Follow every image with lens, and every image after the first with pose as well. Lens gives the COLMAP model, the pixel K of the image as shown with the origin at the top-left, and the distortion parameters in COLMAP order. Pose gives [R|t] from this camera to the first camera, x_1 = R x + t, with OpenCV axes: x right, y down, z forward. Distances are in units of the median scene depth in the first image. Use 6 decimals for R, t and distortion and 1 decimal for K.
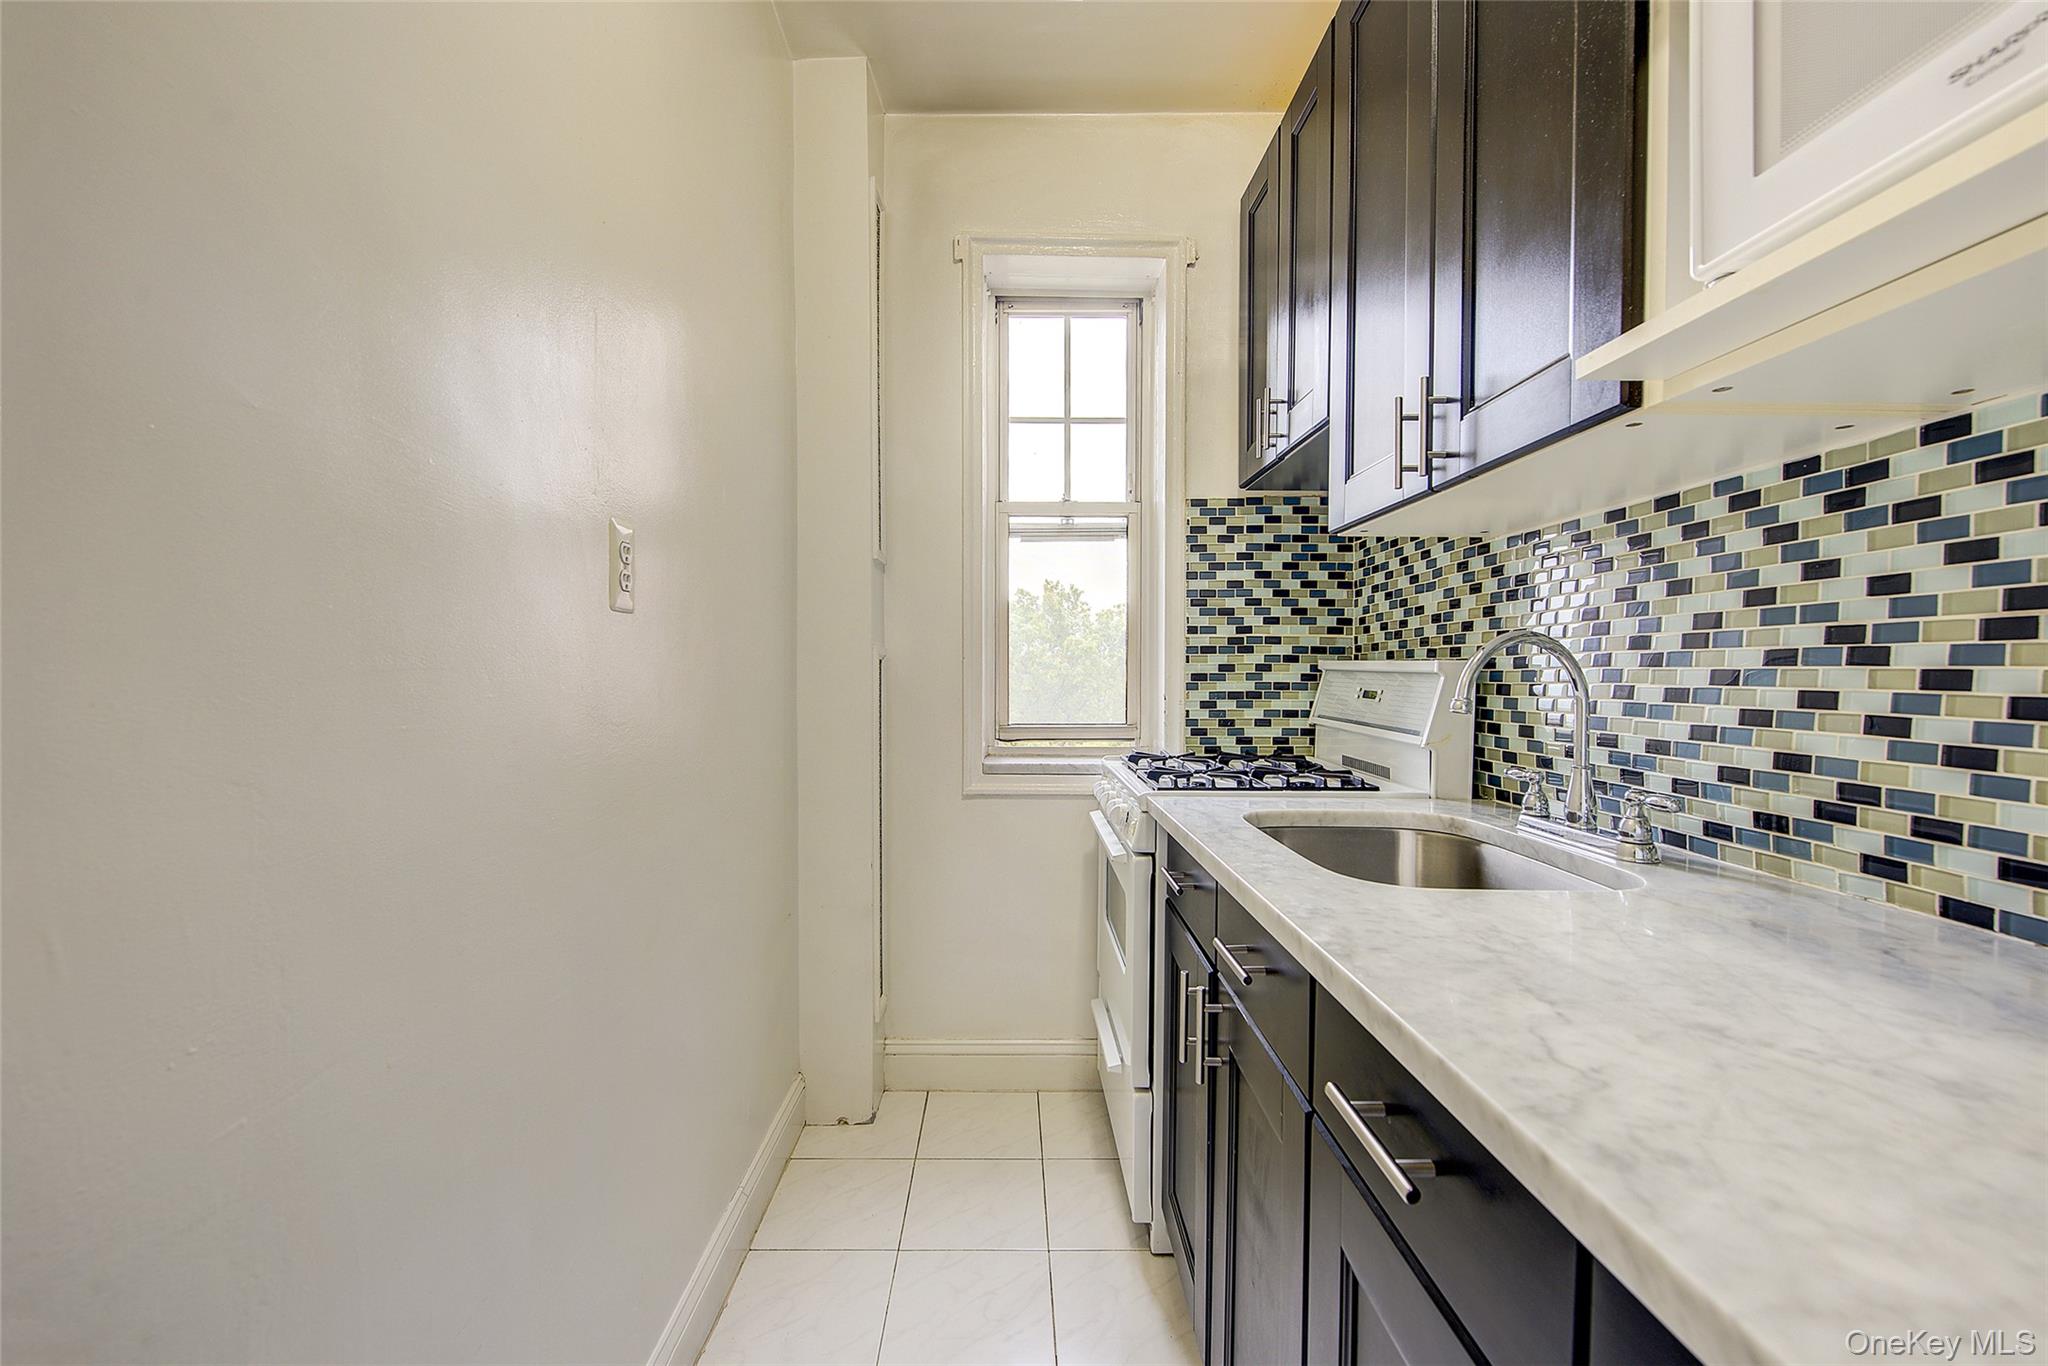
lens RADIAL K [[823.8, 0, 1019.3], [0, 823.8, 686.4], [0, 0, 1]] dist [0.009338, -0.005730]
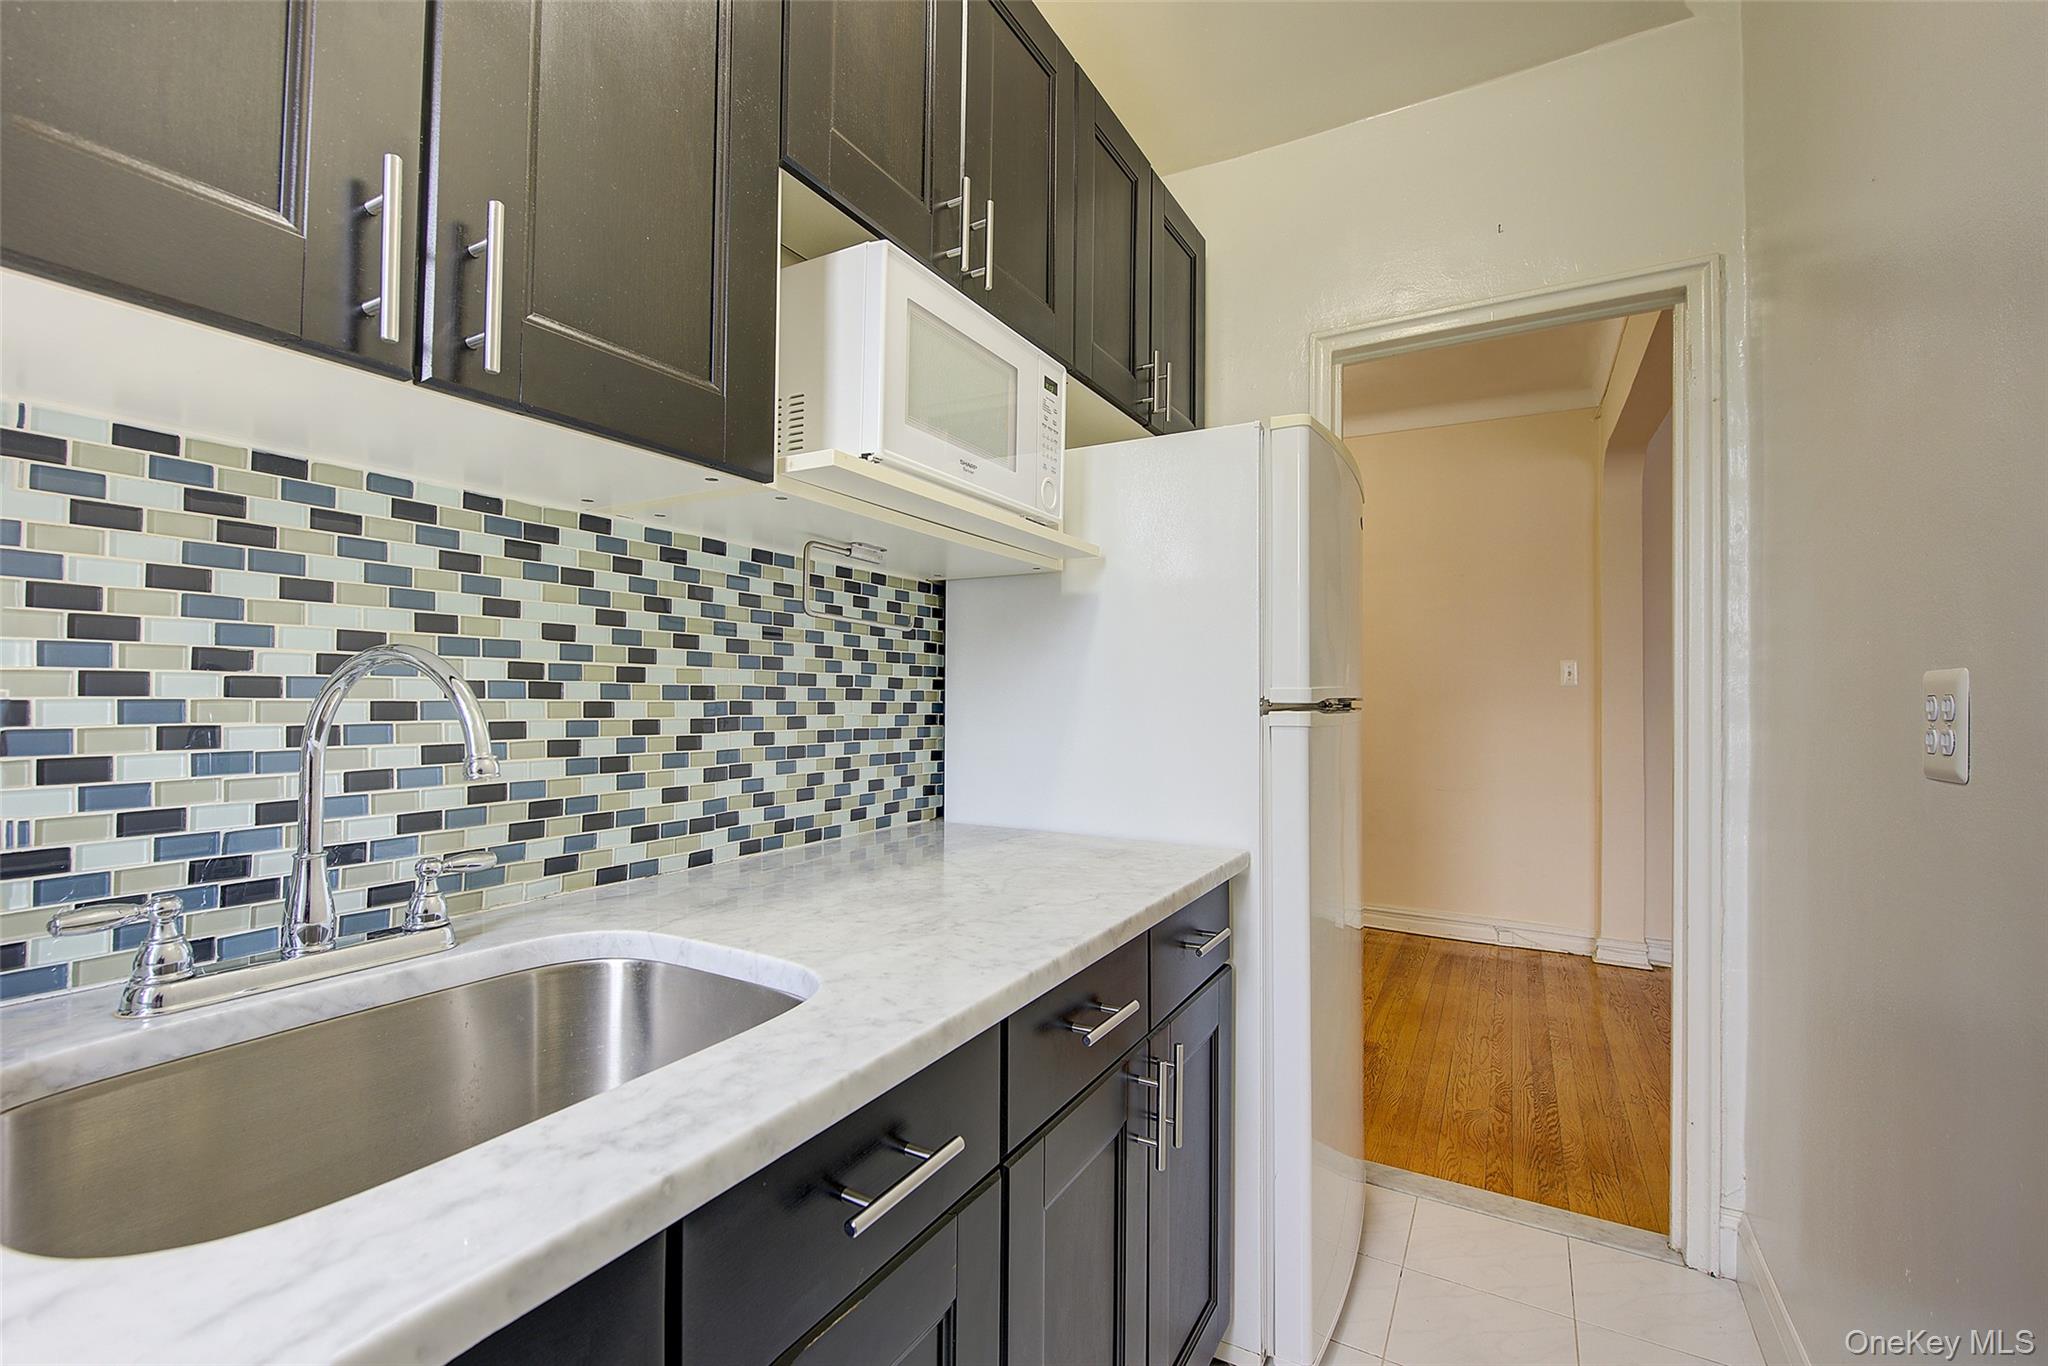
lens RADIAL K [[865.3, 0, 978.9], [0, 865.3, 684.9], [0, 0, 1]] dist [-0.001557, -0.000208]
pose [[-0.839443, -0.009186, 0.543370, -0.120938], [-0.006681, 0.999956, 0.006584, -0.042959], [-0.543407, 0.001896, -0.839467, 1.284513]]
